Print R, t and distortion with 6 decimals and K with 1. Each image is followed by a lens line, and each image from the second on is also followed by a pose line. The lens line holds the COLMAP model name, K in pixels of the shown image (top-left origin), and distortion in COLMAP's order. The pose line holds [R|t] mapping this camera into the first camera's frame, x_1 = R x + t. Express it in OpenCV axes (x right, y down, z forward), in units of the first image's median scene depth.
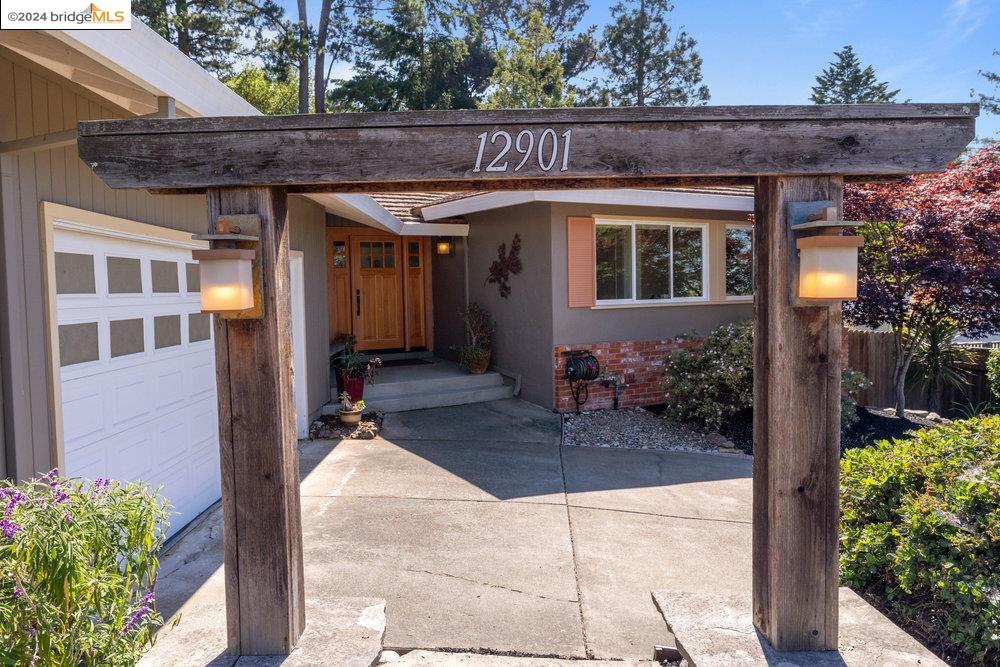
lens RADIAL K [[731.3, 0, 485.3], [0, 731.3, 319.9], [0, 0, 1]] dist [-0.001454, 0.009794]
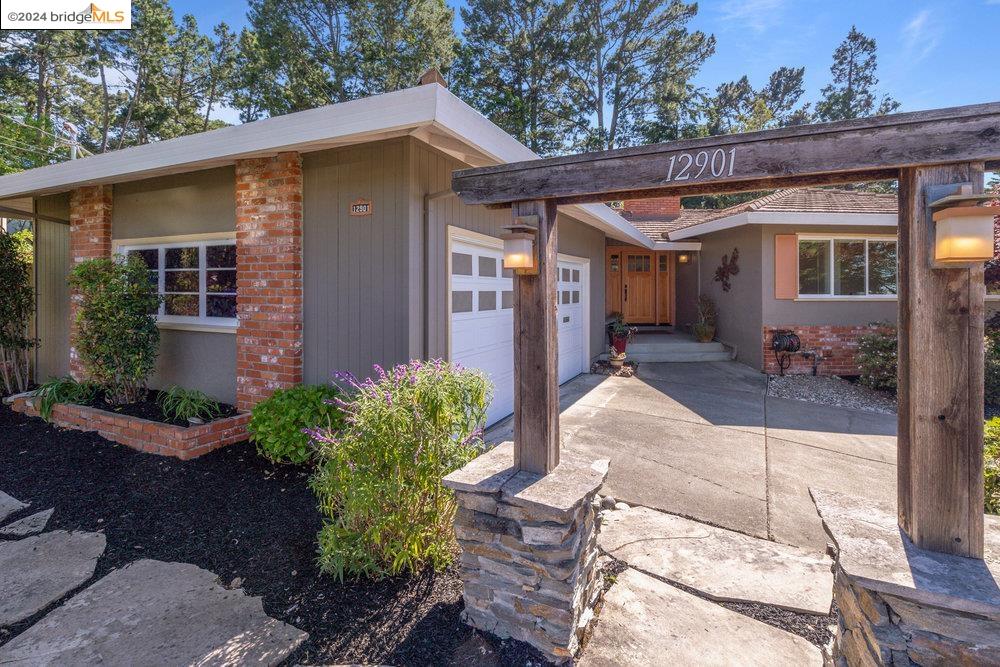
lens RADIAL K [[453.4, 0, 515.8], [0, 453.4, 285.6], [0, 0, 1]] dist [0.002479, 0.001351]
pose [[0.911122, 0.018090, -0.411739, 0.019804], [-0.038982, 0.998340, -0.042398, 0.015520], [0.410289, 0.054680, 0.910315, -0.000665]]
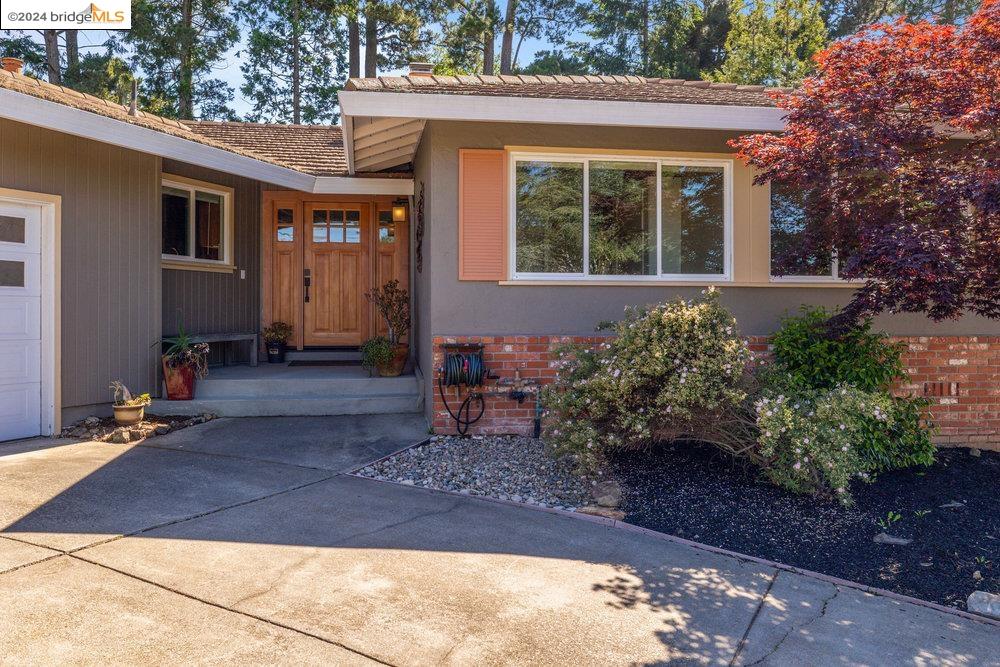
lens RADIAL K [[822.0, 0, 507.2], [0, 822.0, 307.3], [0, 0, 1]] dist [-0.002285, -0.000564]
pose [[0.931767, 0.015609, -0.362721, 0.483196], [-0.035210, 0.998251, -0.047490, 0.047586], [0.361345, 0.057021, 0.930687, 0.336284]]
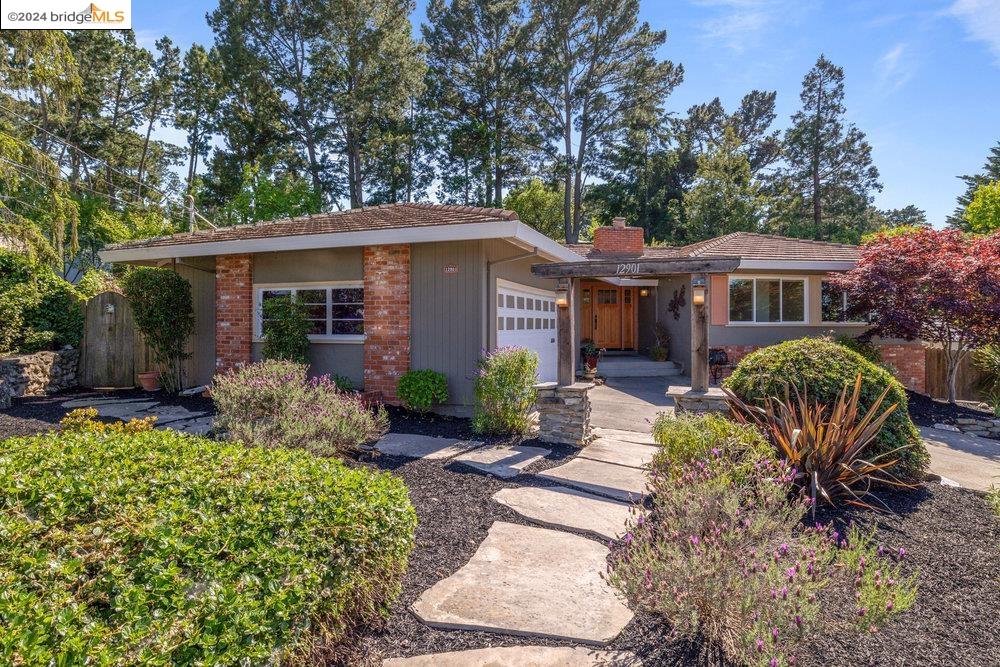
lens RADIAL K [[530.9, 0, 495.4], [0, 530.9, 333.0], [0, 0, 1]] dist [0.001238, -0.000851]
pose [[0.933355, 0.023179, -0.358206, 0.096295], [-0.032161, 0.999299, -0.019137, 0.050599], [0.357511, 0.029382, 0.933447, -0.470343]]
